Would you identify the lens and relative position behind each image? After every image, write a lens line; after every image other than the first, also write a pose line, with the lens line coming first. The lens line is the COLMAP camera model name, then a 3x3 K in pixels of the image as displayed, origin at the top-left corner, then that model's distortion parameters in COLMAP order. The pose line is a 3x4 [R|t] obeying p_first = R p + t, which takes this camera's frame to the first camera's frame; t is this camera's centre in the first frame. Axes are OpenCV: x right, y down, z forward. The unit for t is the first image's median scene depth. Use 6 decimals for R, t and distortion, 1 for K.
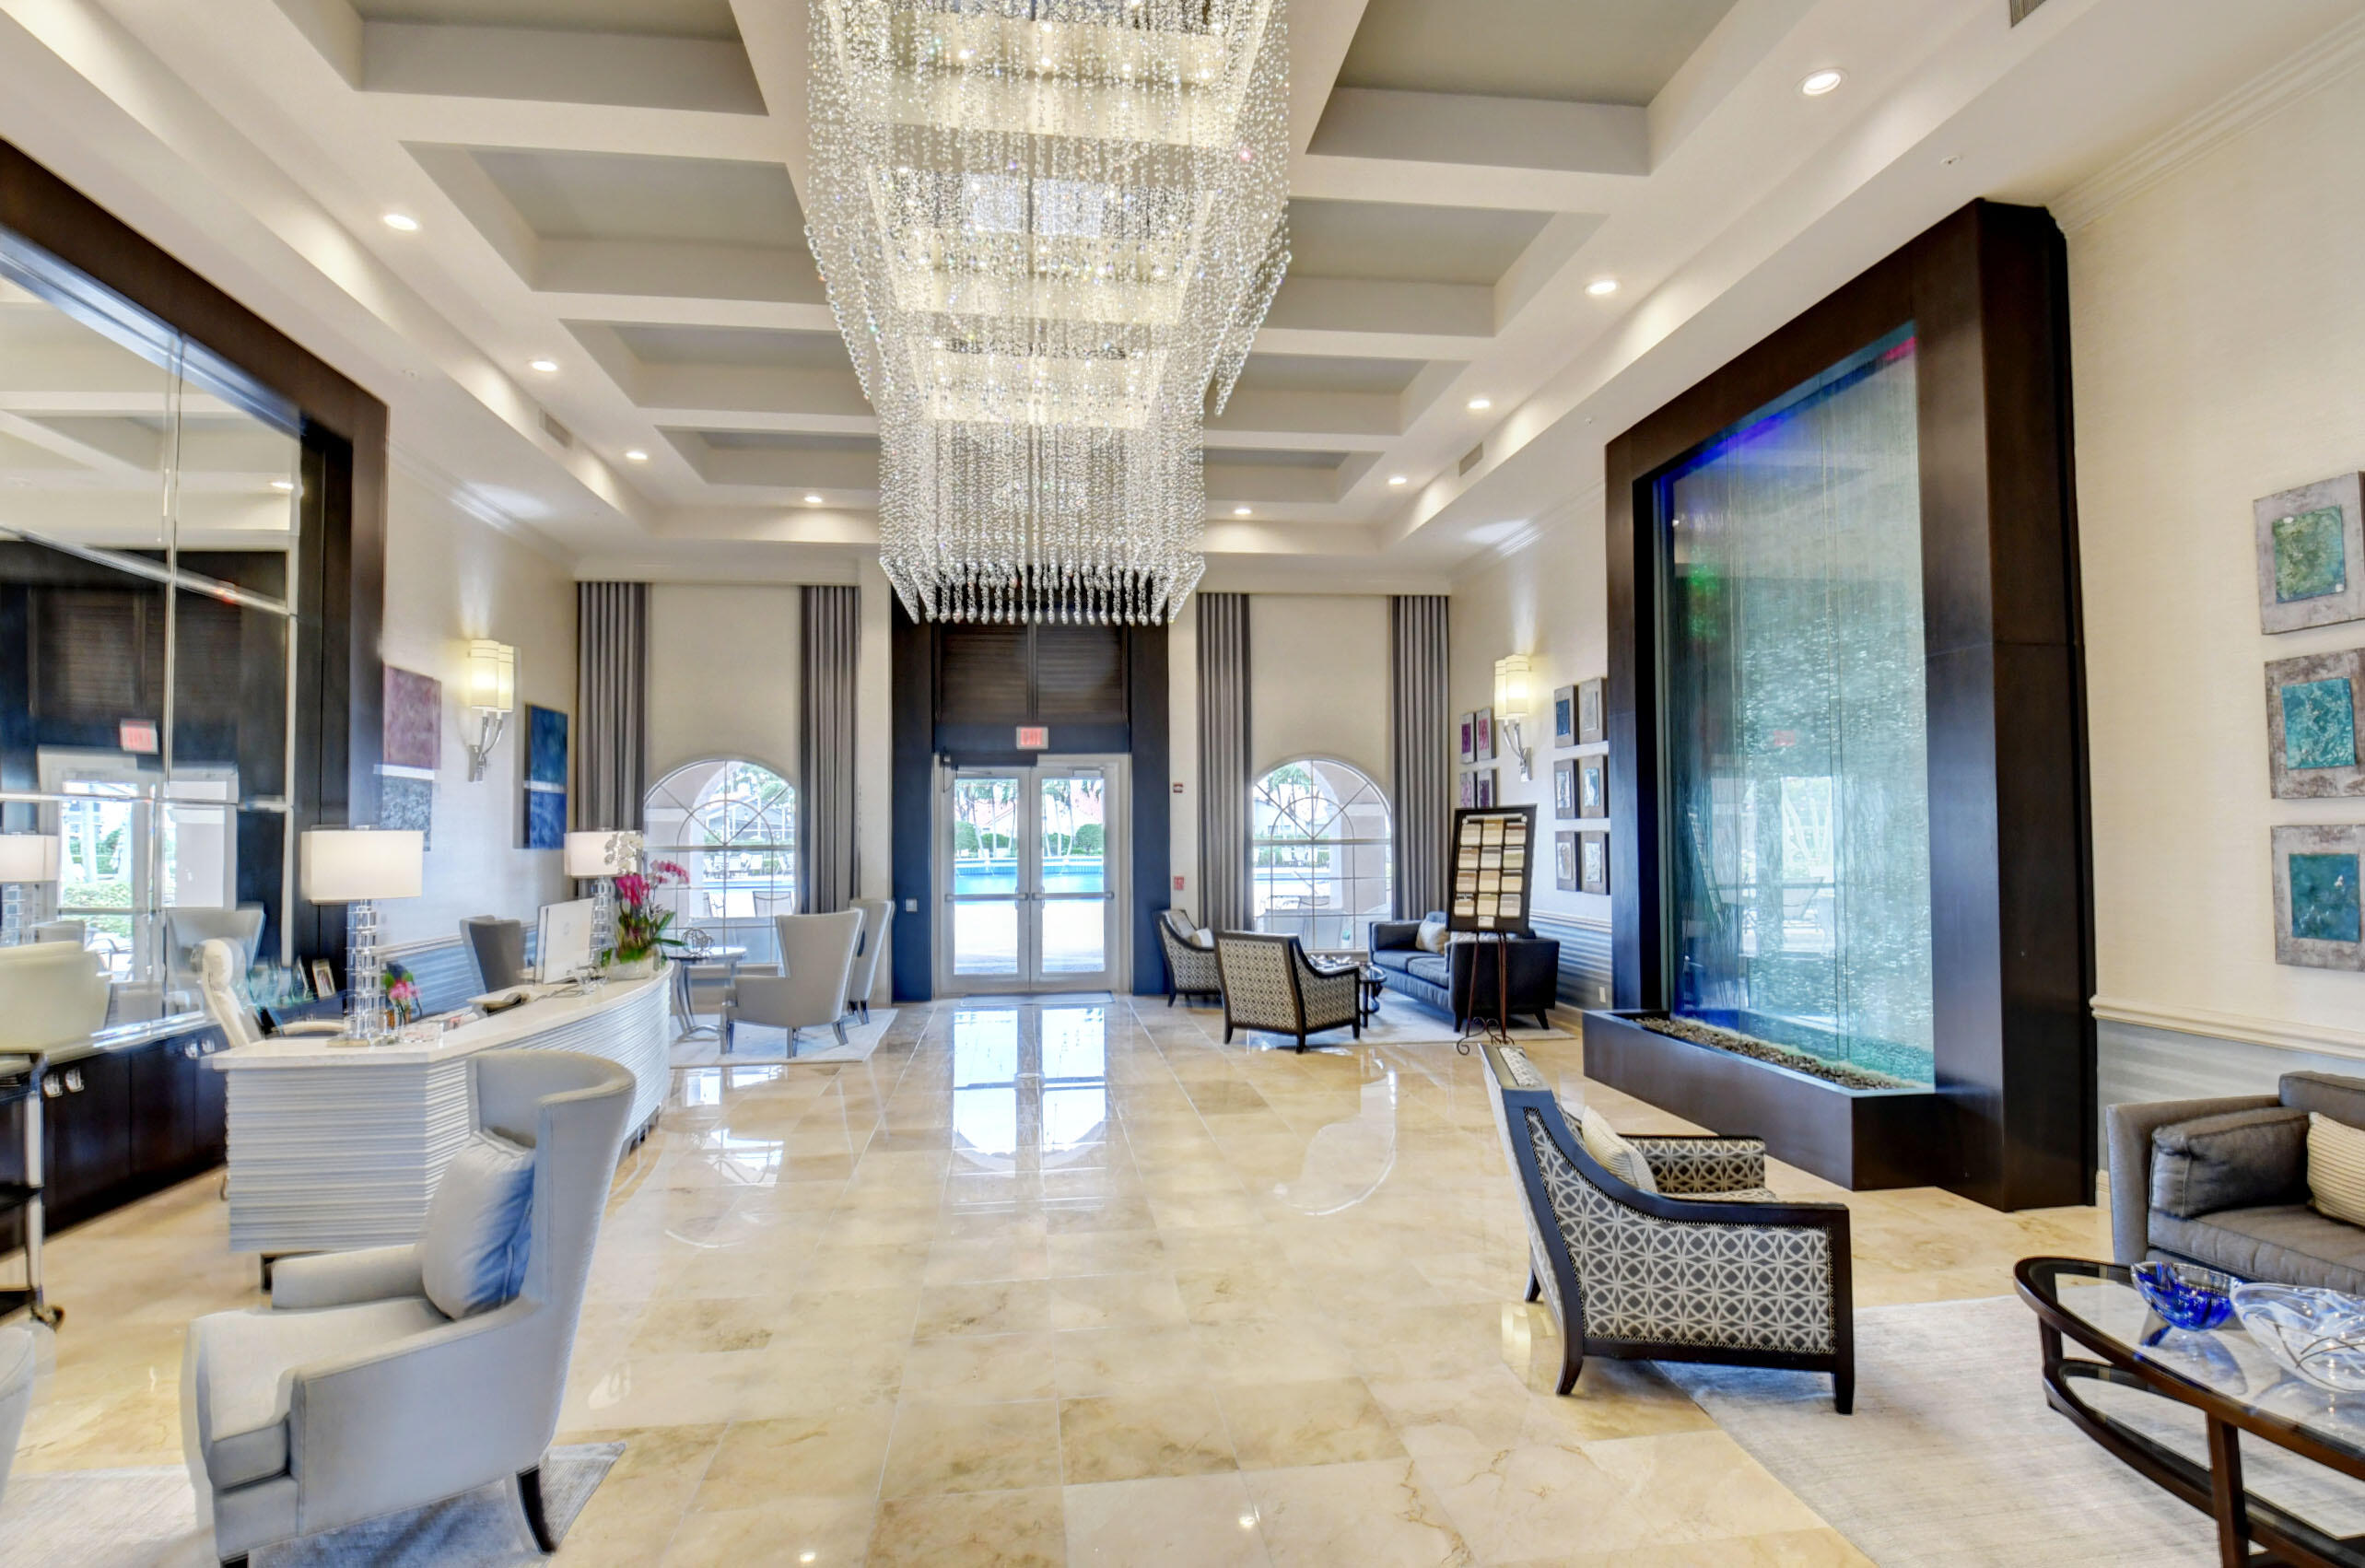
lens RADIAL K [[1127.9, 0, 1175.7], [0, 1127.9, 835.1], [0, 0, 1]] dist [0.040191, -0.000296]
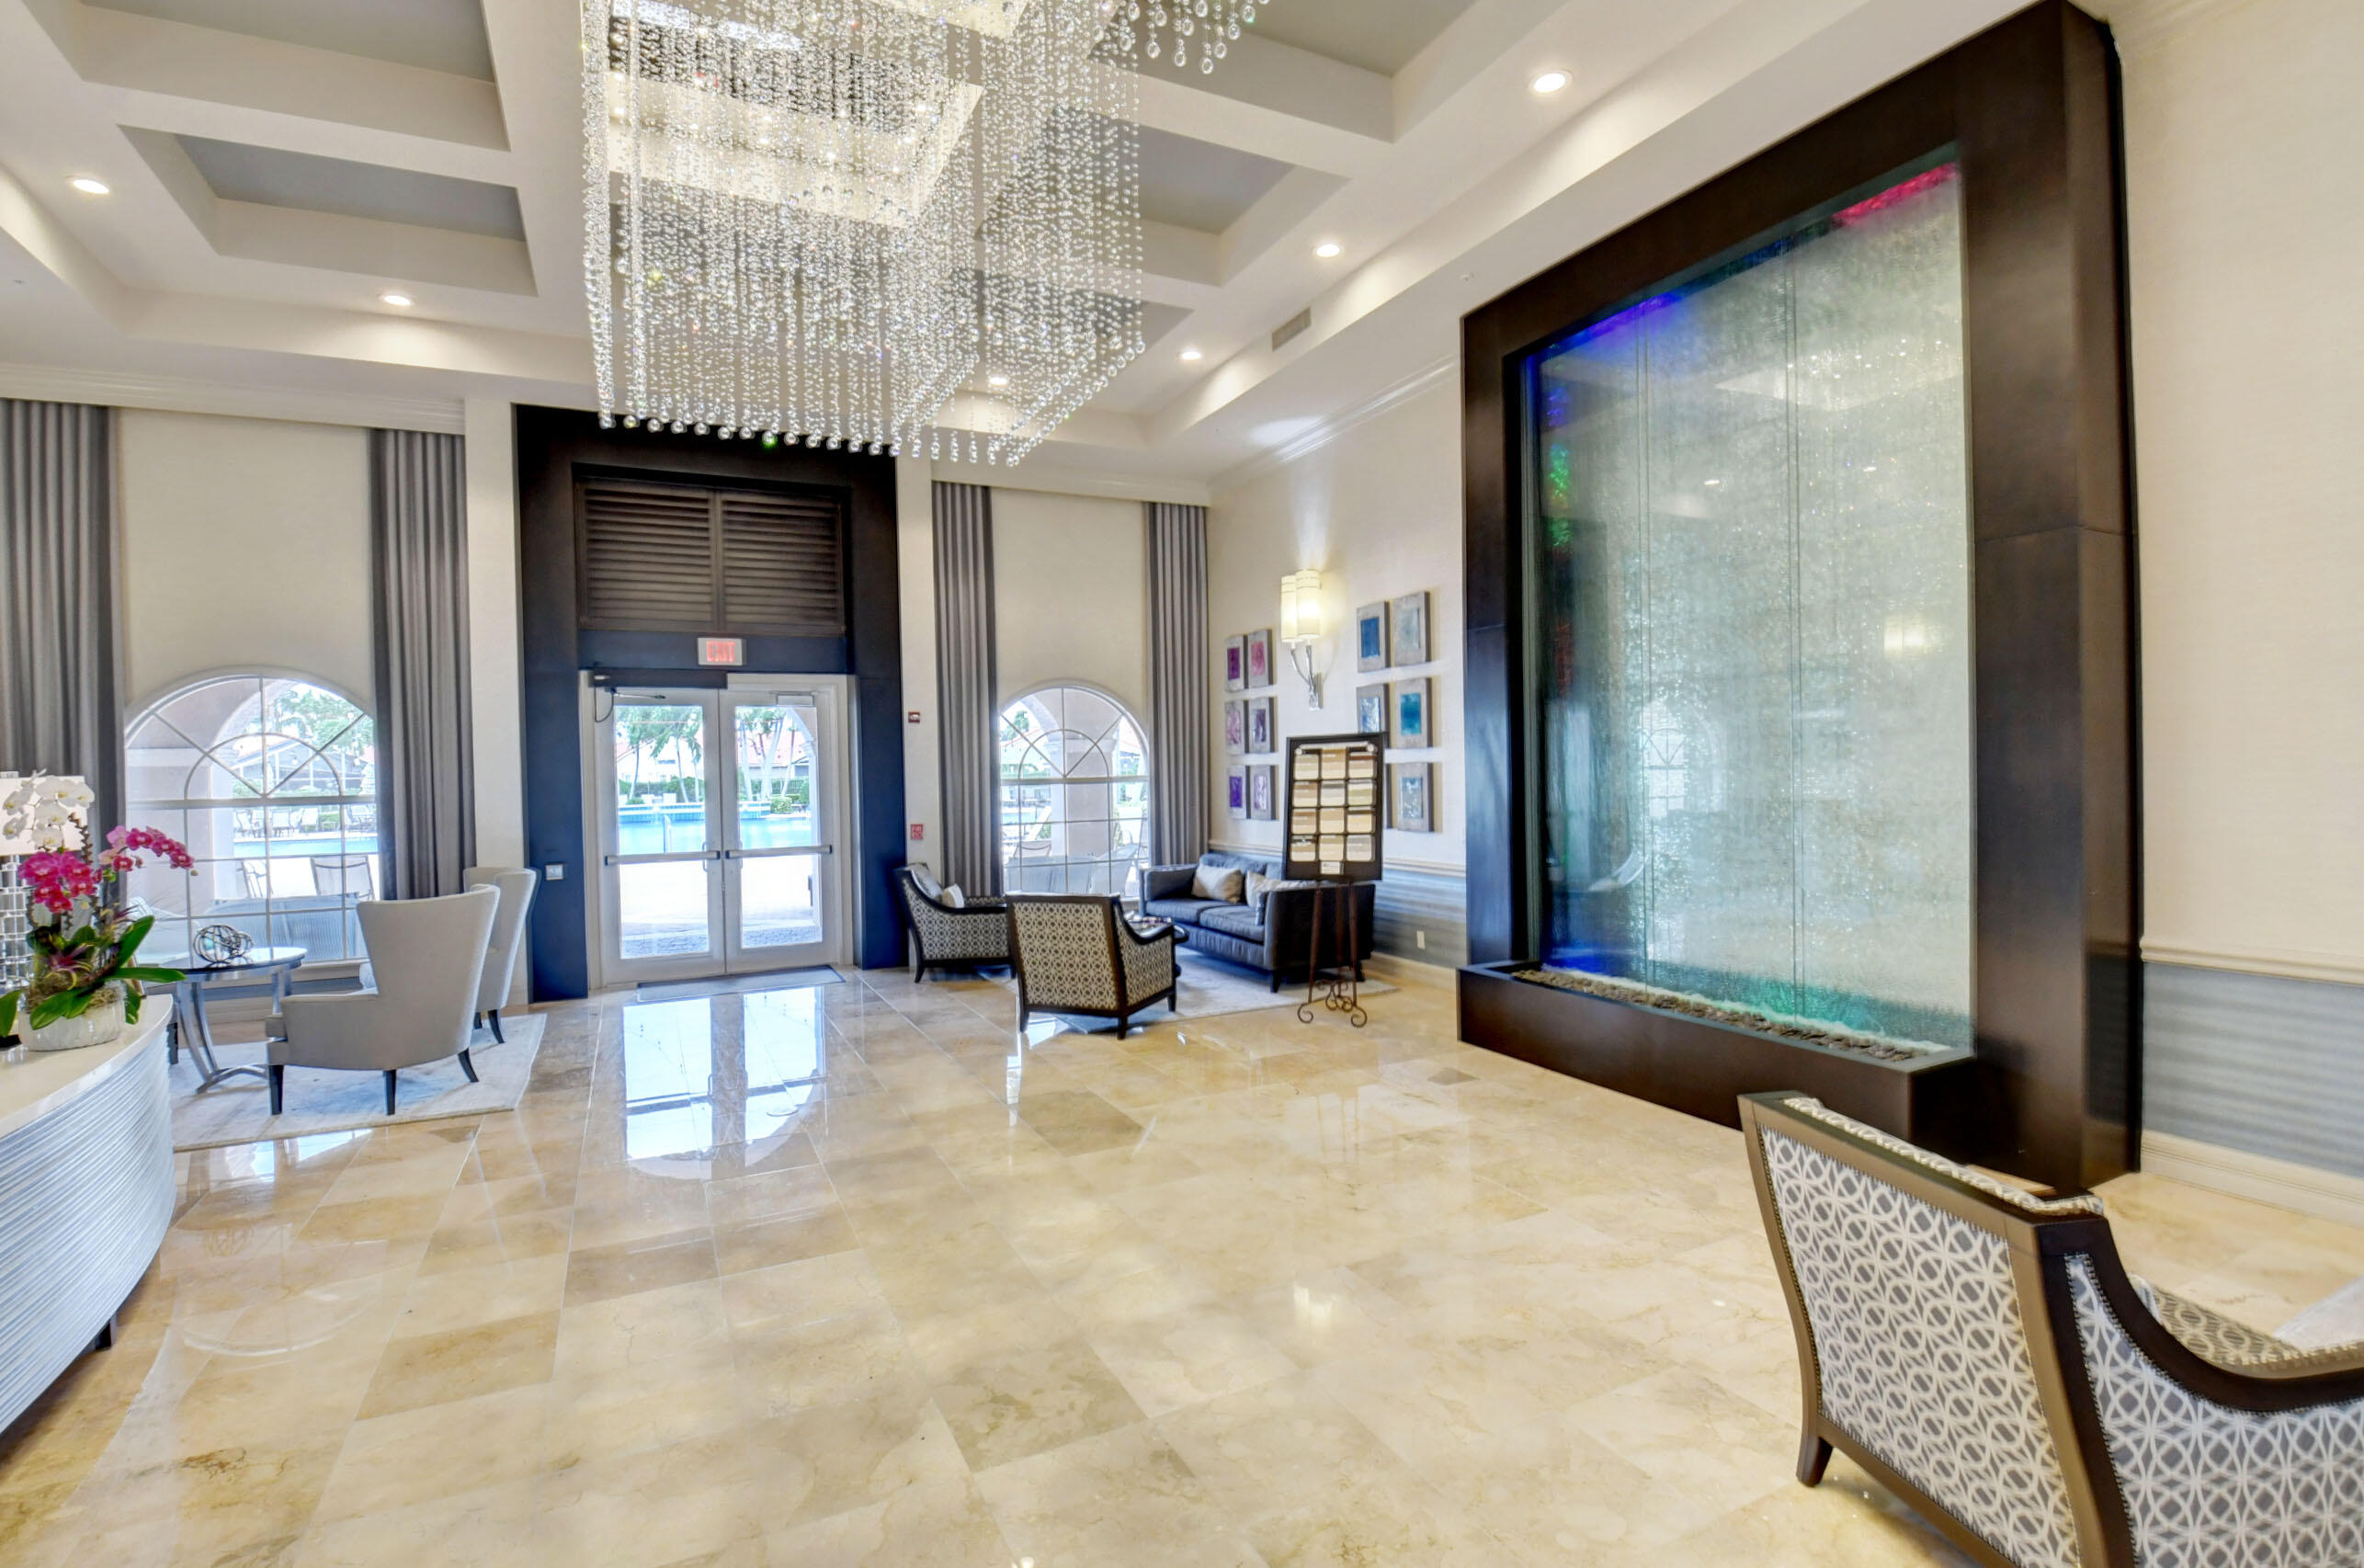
lens RADIAL K [[1061.7, 0, 1141.3], [0, 1061.7, 810.0], [0, 0, 1]] dist [0.017968, -0.013871]
pose [[0.950675, -0.022743, 0.309355, -0.100685], [0.012728, 0.999329, 0.034355, 0.002521], [-0.309929, -0.028723, 0.950326, 0.250708]]
